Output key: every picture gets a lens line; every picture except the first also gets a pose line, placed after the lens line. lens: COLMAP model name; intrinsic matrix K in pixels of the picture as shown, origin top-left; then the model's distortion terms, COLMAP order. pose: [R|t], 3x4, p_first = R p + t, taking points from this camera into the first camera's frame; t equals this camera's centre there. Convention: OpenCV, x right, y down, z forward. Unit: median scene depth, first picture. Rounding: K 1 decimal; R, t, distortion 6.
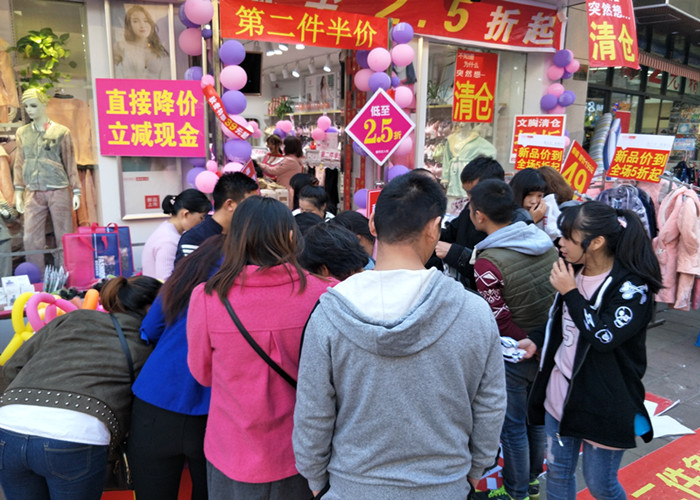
lens RADIAL K [[594.5, 0, 356.6], [0, 594.5, 265.2], [0, 0, 1]] dist [0.045311, -0.060268]
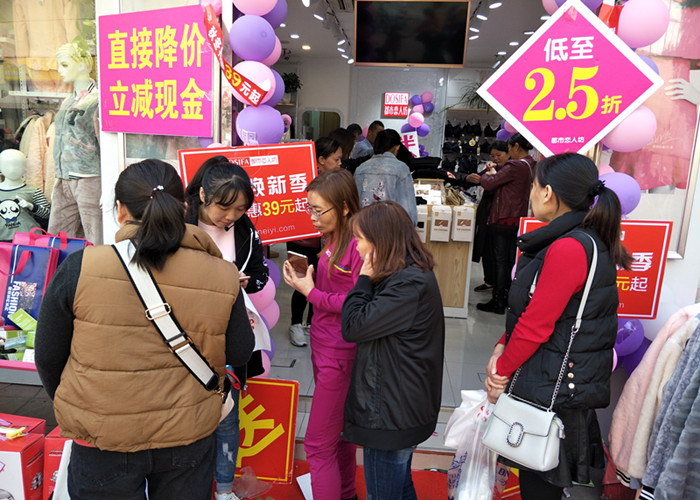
lens RADIAL K [[594.5, 0, 322.6], [0, 594.5, 255.4], [0, 0, 1]] dist [0.045311, -0.060268]
pose [[0.817554, 0.131606, -0.560611, 0.178110], [-0.152603, 0.988242, 0.009450, -0.089430], [0.555263, 0.077825, 0.828025, 0.588932]]
